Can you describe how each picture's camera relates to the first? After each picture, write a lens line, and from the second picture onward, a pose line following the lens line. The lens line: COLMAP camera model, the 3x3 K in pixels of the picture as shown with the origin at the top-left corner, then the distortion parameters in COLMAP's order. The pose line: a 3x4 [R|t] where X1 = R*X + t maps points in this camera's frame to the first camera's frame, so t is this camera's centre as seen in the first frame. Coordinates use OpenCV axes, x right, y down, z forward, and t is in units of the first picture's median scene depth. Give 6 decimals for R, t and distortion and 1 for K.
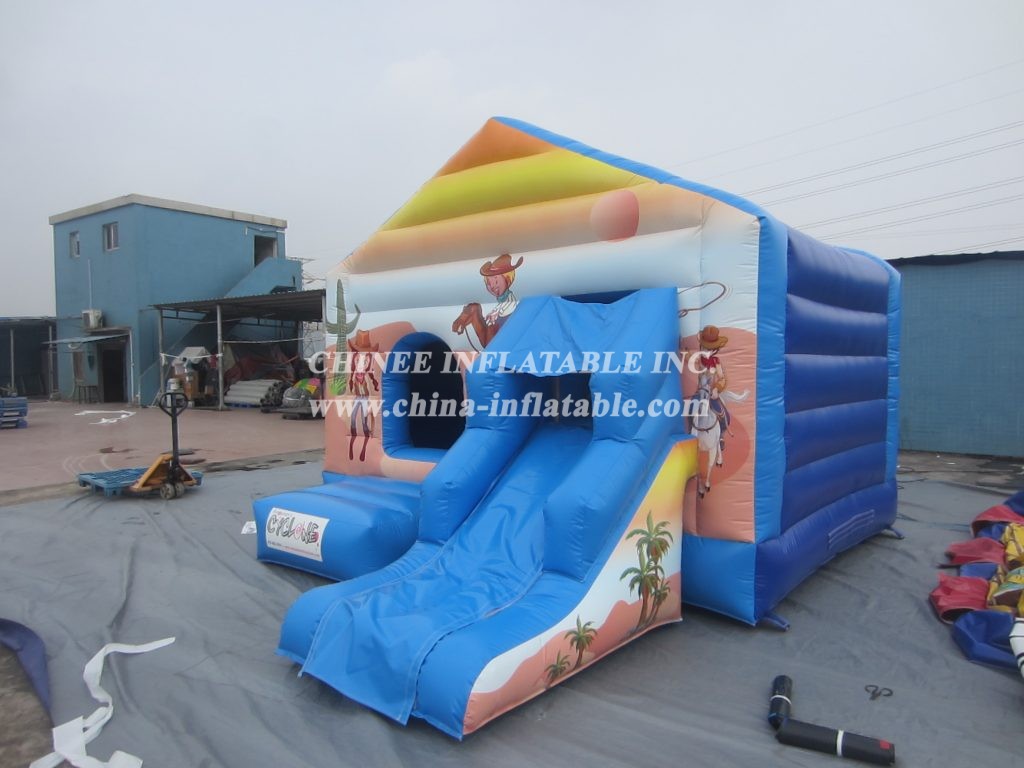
lens RADIAL K [[728.8, 0, 512.0], [0, 728.8, 384.0], [0, 0, 1]] dist [-0.006597, 0.000162]
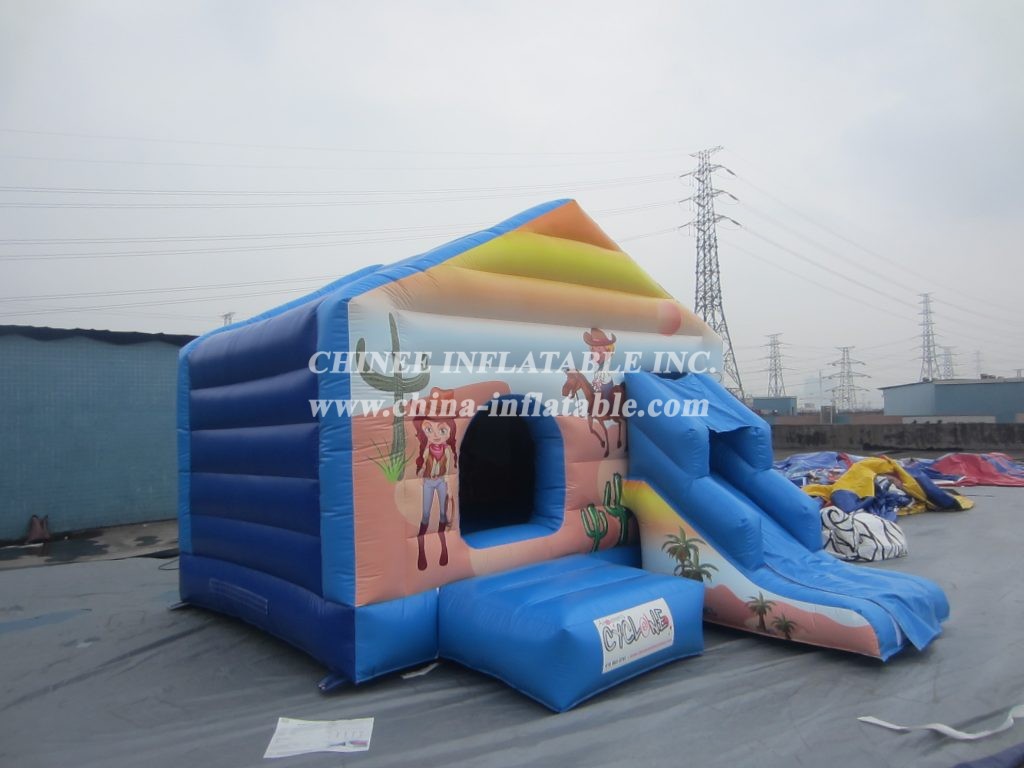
lens RADIAL K [[728.8, 0, 512.0], [0, 728.8, 384.0], [0, 0, 1]] dist [-0.006597, 0.000162]
pose [[0.122945, 0.046787, 0.991310, -1.103435], [0.055640, 0.996992, -0.053956, -0.039544], [-0.990853, 0.061790, 0.119971, 0.981844]]
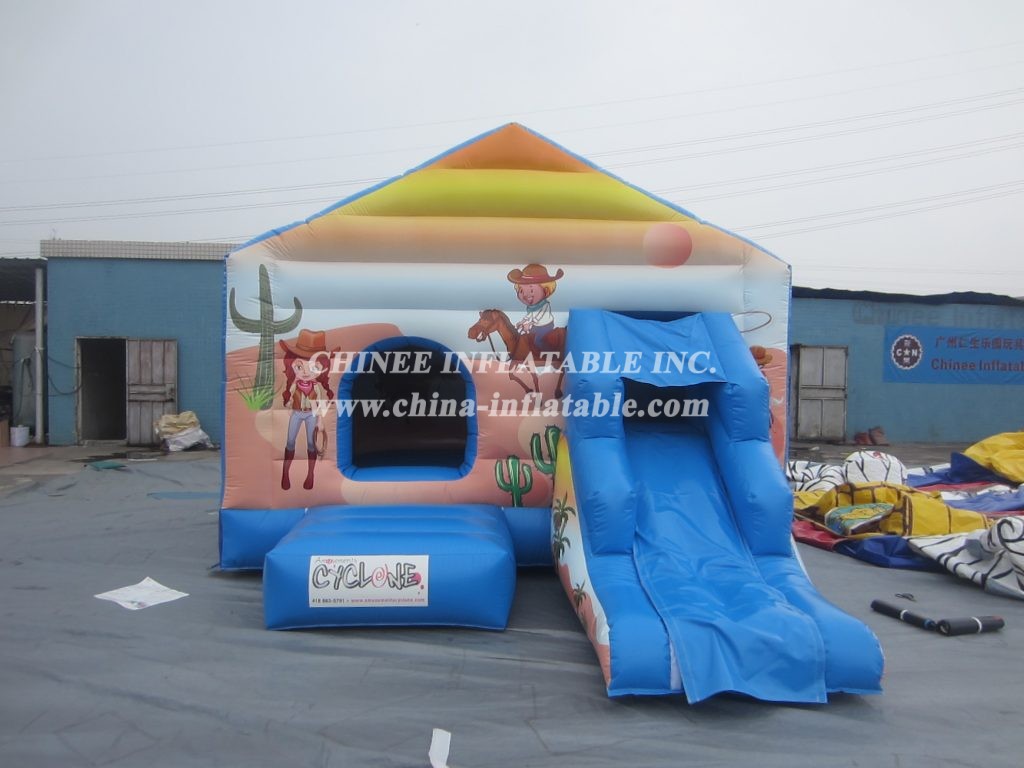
lens RADIAL K [[728.8, 0, 512.0], [0, 728.8, 384.0], [0, 0, 1]] dist [-0.006597, 0.000162]
pose [[0.736002, -0.003893, 0.676968, -0.698701], [0.007757, 0.999966, -0.002682, -0.010553], [-0.676935, 0.007225, 0.736008, 0.282313]]
